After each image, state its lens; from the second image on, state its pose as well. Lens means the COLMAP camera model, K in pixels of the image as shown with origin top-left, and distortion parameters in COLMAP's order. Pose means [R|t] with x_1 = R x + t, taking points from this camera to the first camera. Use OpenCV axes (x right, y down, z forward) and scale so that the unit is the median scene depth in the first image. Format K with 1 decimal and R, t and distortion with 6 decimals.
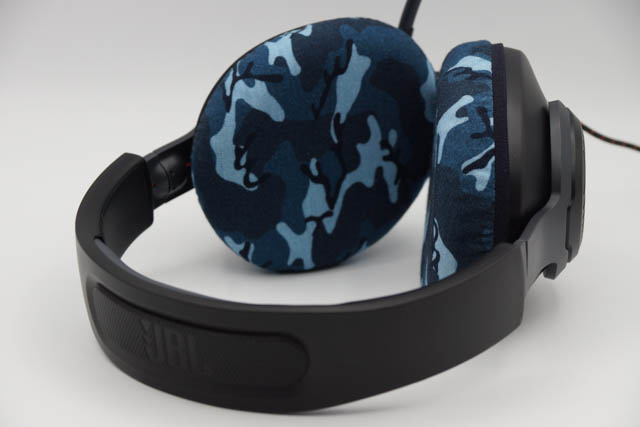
lens RADIAL K [[2031.3, 0, 320.0], [0, 2031.3, 213.5], [0, 0, 1]] dist [1.168236, 0.548805]
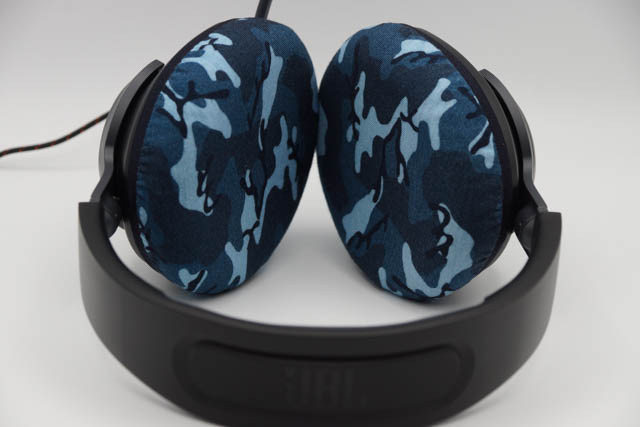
lens RADIAL K [[2031.3, 0, 320.0], [0, 2031.3, 213.5], [0, 0, 1]] dist [1.168236, 0.548805]
pose [[0.810741, -0.198238, 0.550819, -0.515495], [0.177157, 0.979882, 0.091903, -0.090407], [-0.557956, 0.023072, 0.829550, 0.186858]]
